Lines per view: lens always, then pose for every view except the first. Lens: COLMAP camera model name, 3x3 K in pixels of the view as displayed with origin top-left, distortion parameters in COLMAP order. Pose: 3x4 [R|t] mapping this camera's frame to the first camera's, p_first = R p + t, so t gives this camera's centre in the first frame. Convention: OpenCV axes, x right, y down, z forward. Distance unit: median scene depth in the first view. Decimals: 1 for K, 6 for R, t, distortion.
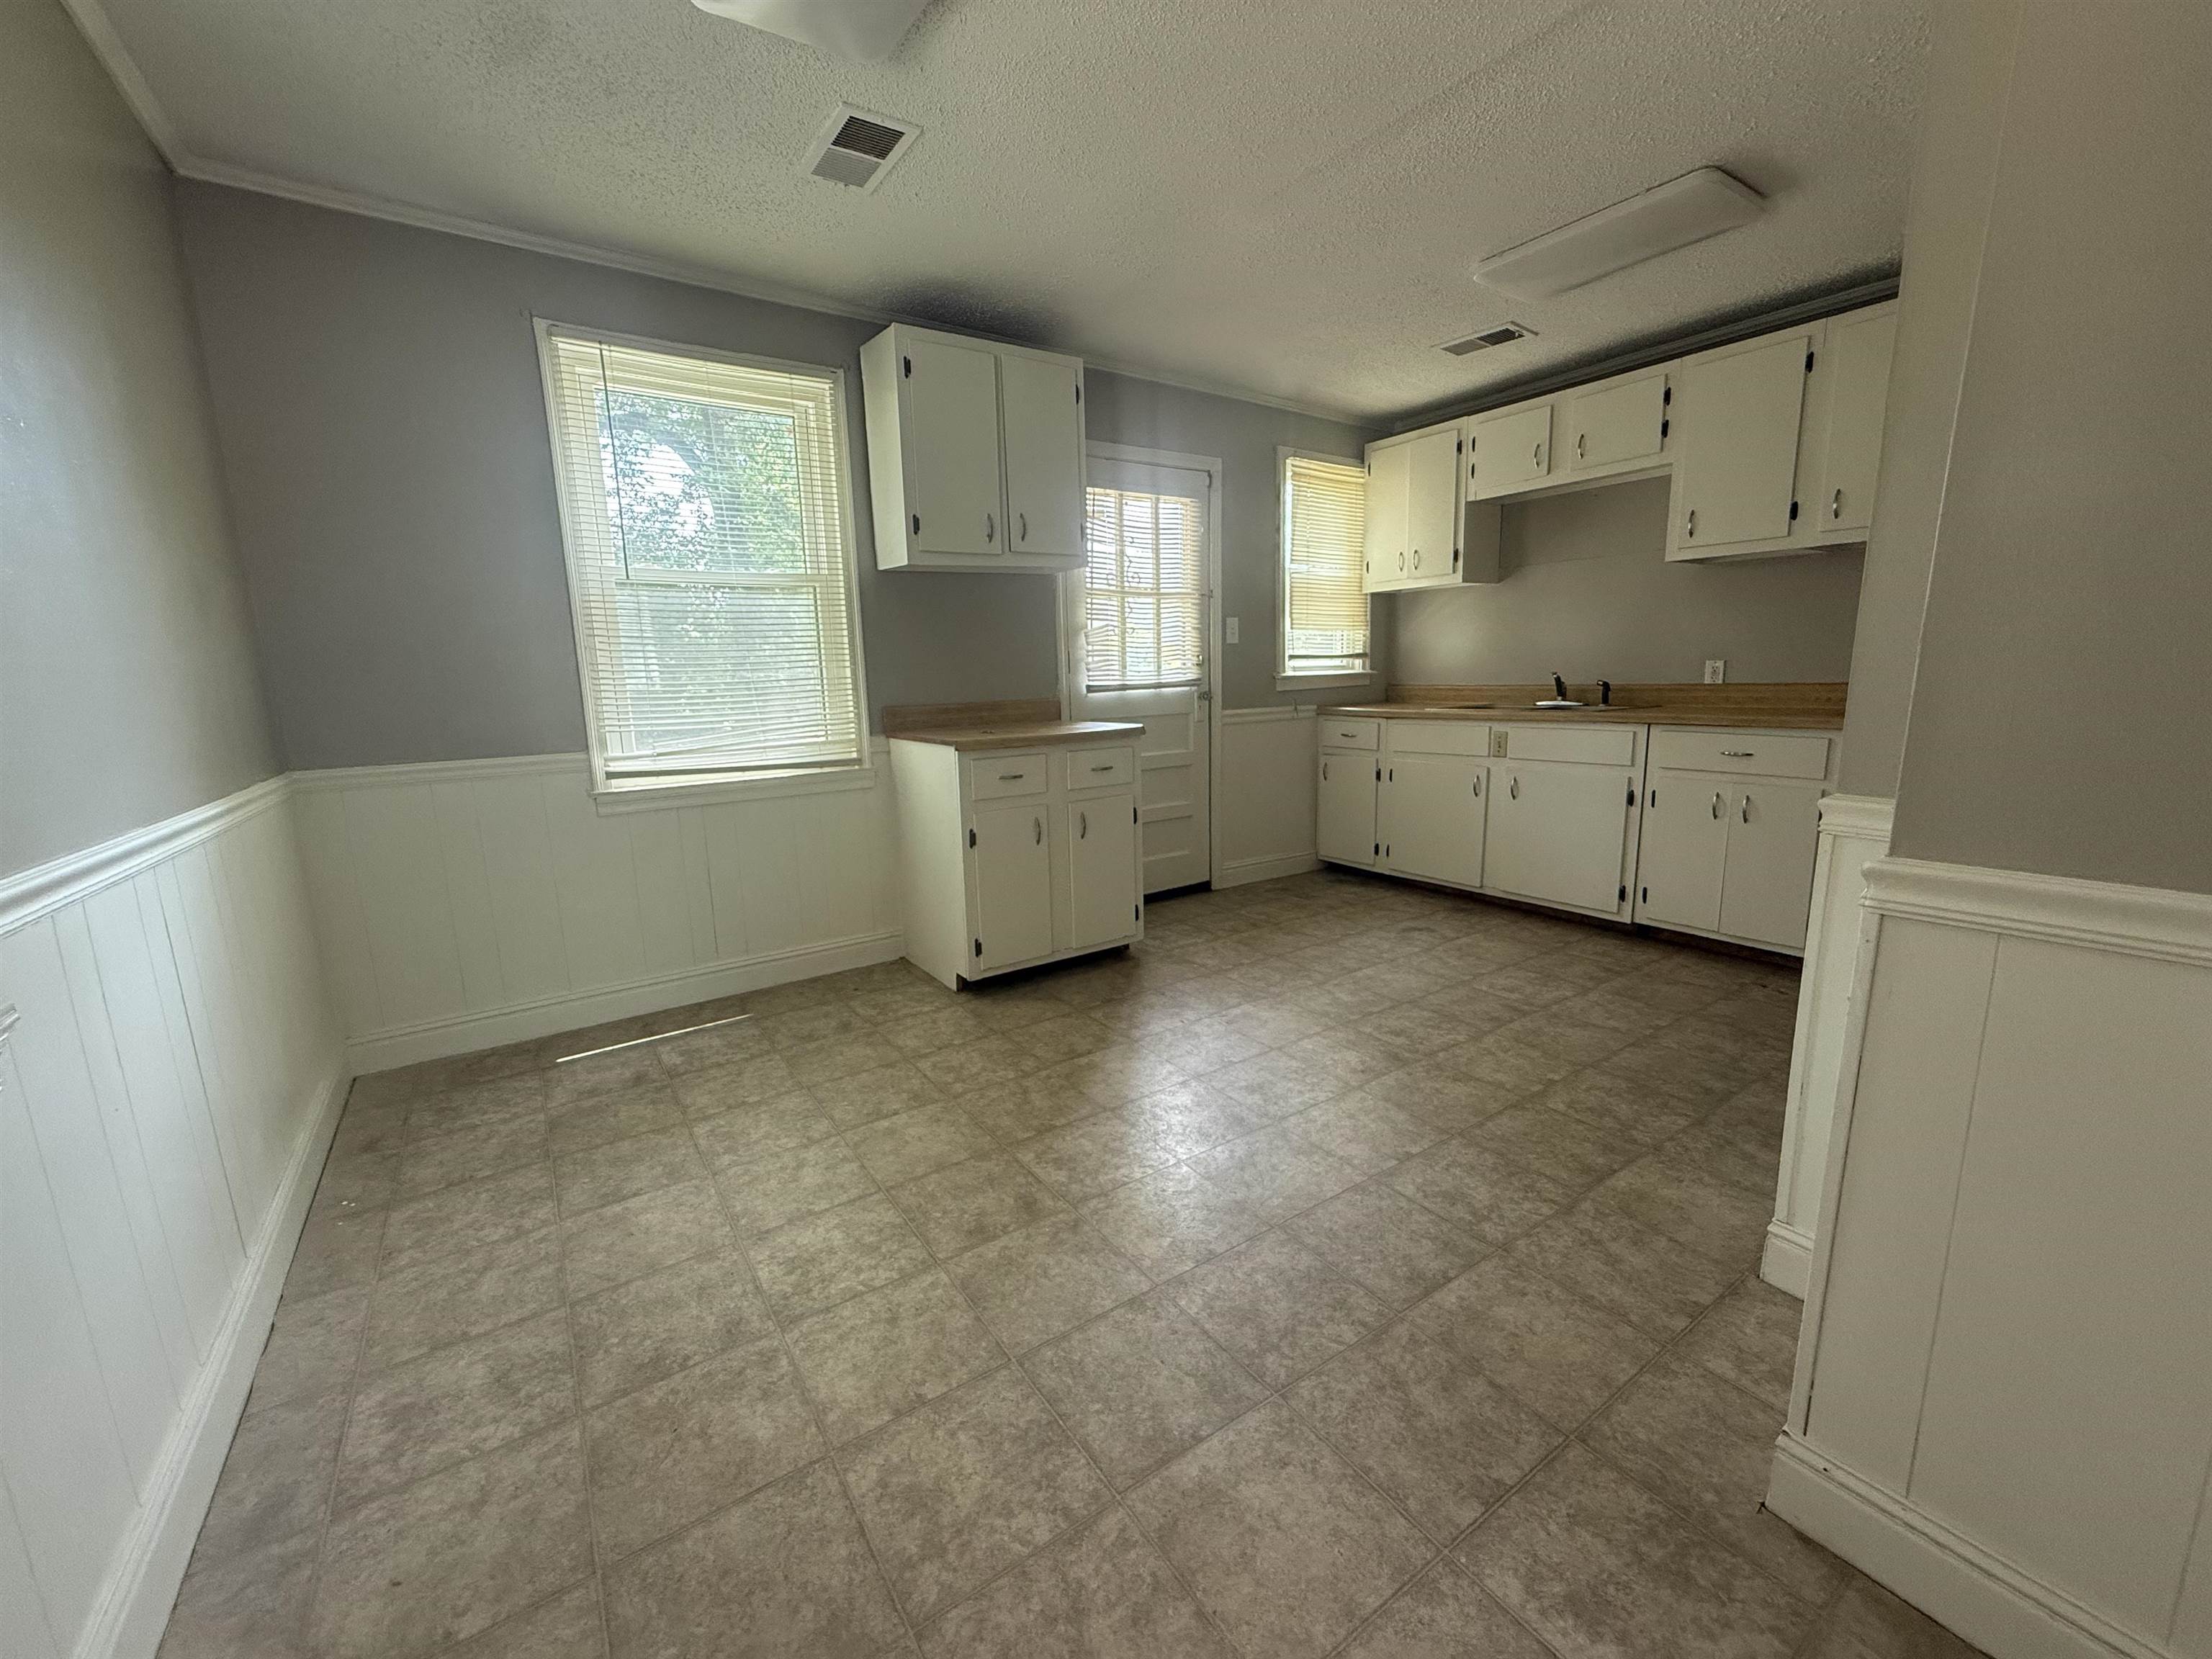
lens RADIAL K [[874.1, 0, 1106.0], [0, 874.1, 829.5], [0, 0, 1]] dist [-0.001009, -0.000190]
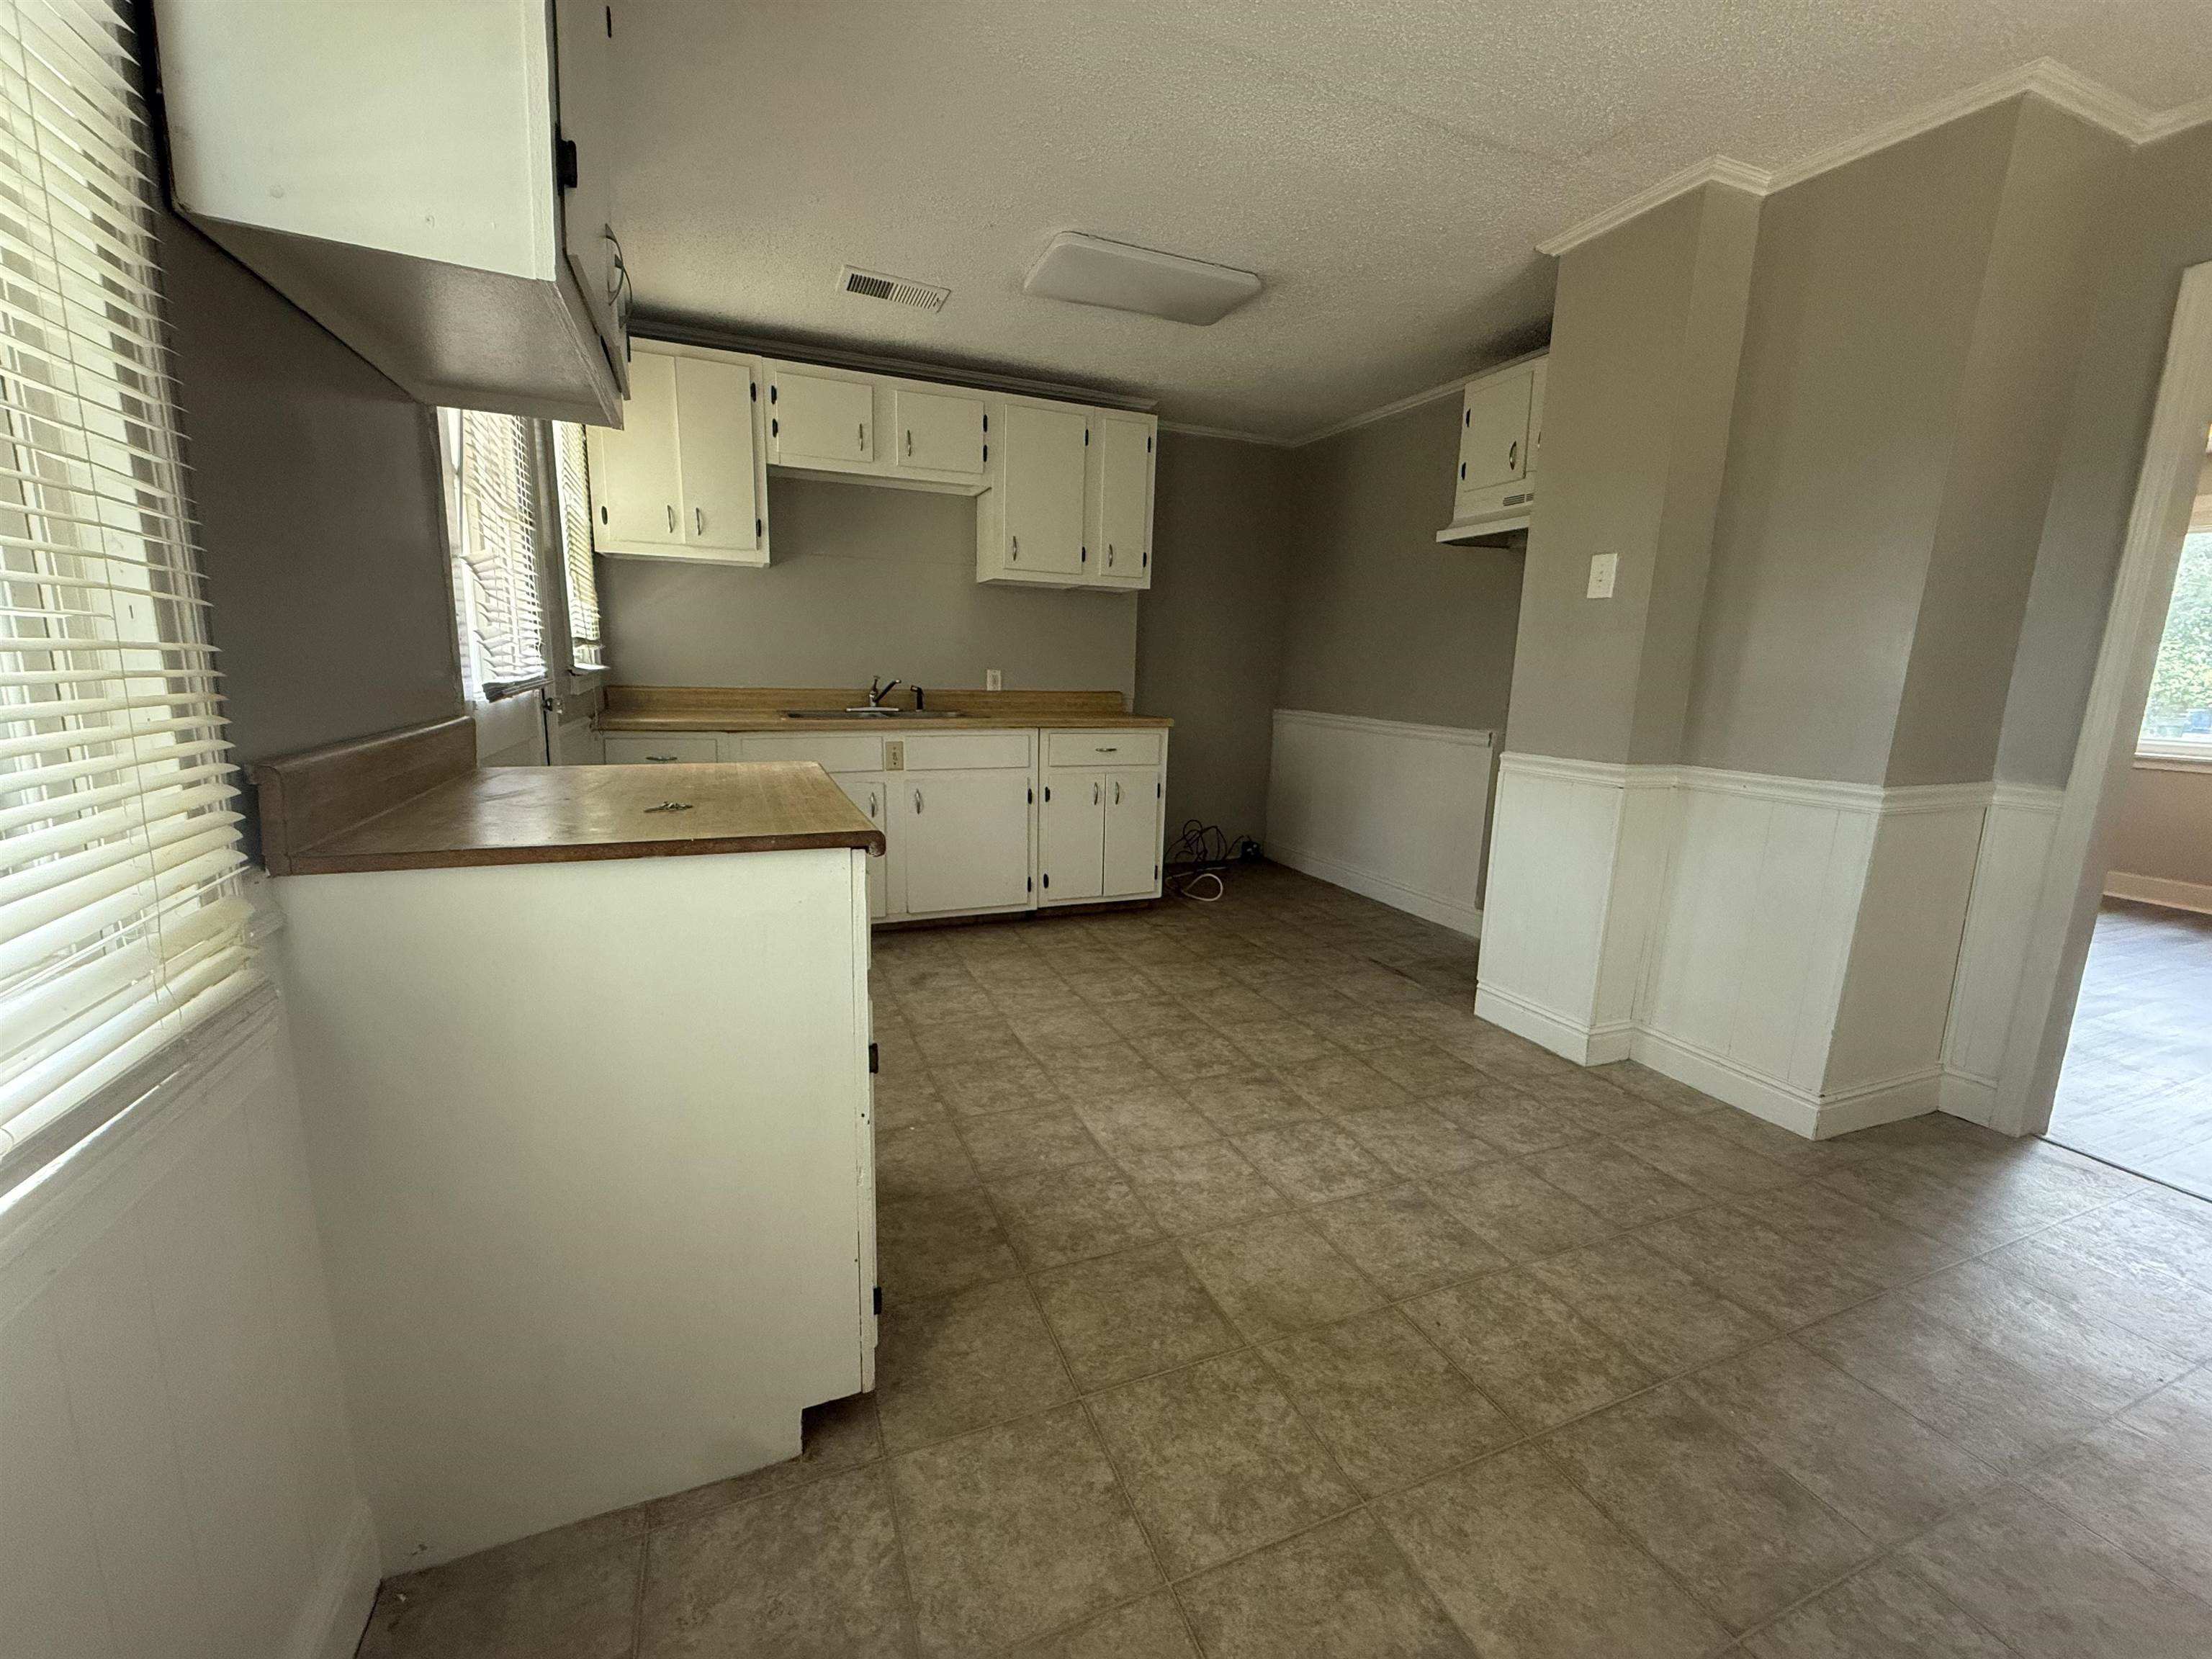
lens RADIAL K [[874.1, 0, 1106.0], [0, 874.1, 829.5], [0, 0, 1]] dist [-0.001009, -0.000190]
pose [[0.212259, -0.145587, 0.966308, -0.424172], [0.144200, 0.982681, 0.116378, -0.105688], [-0.966516, 0.114640, 0.229576, 0.648723]]
